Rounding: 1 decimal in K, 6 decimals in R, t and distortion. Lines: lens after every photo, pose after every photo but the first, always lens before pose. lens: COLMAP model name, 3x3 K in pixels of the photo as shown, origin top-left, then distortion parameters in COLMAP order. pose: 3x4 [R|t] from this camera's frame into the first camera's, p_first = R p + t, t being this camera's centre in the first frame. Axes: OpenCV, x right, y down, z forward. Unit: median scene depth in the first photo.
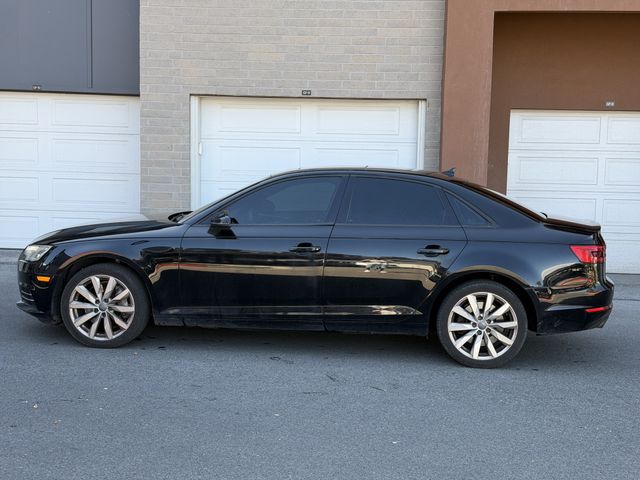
lens RADIAL K [[883.9, 0, 320.0], [0, 883.9, 240.0], [0, 0, 1]] dist [0.219287, -0.488095]
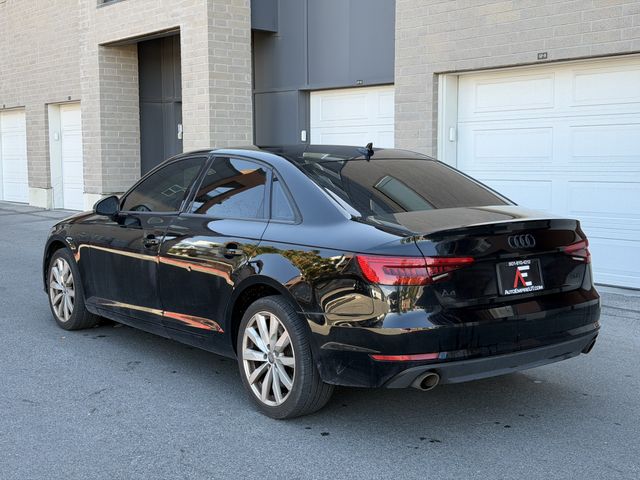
lens RADIAL K [[883.9, 0, 320.0], [0, 883.9, 240.0], [0, 0, 1]] dist [0.219287, -0.488095]
pose [[0.676237, 0.046557, -0.735212, 0.733886], [-0.046606, 0.998706, 0.020375, -0.017127], [0.735209, 0.020487, 0.677531, 0.530487]]
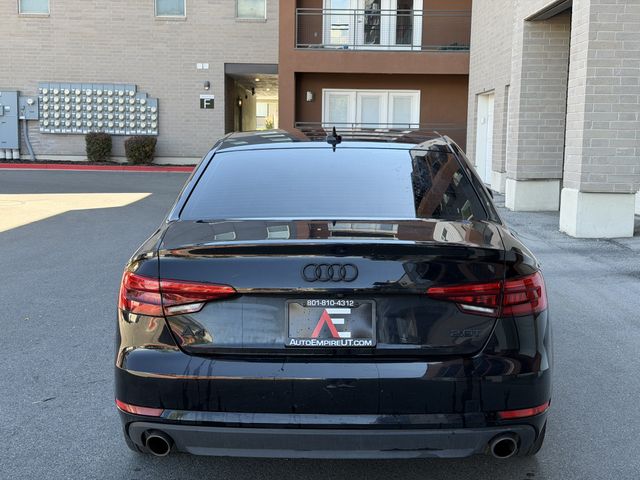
lens RADIAL K [[883.9, 0, 320.0], [0, 883.9, 240.0], [0, 0, 1]] dist [0.219287, -0.488095]
pose [[0.072219, 0.095728, -0.992784, 0.797871], [-0.093103, 0.991684, 0.088849, -0.066869], [0.993034, 0.086014, 0.080531, 1.056176]]
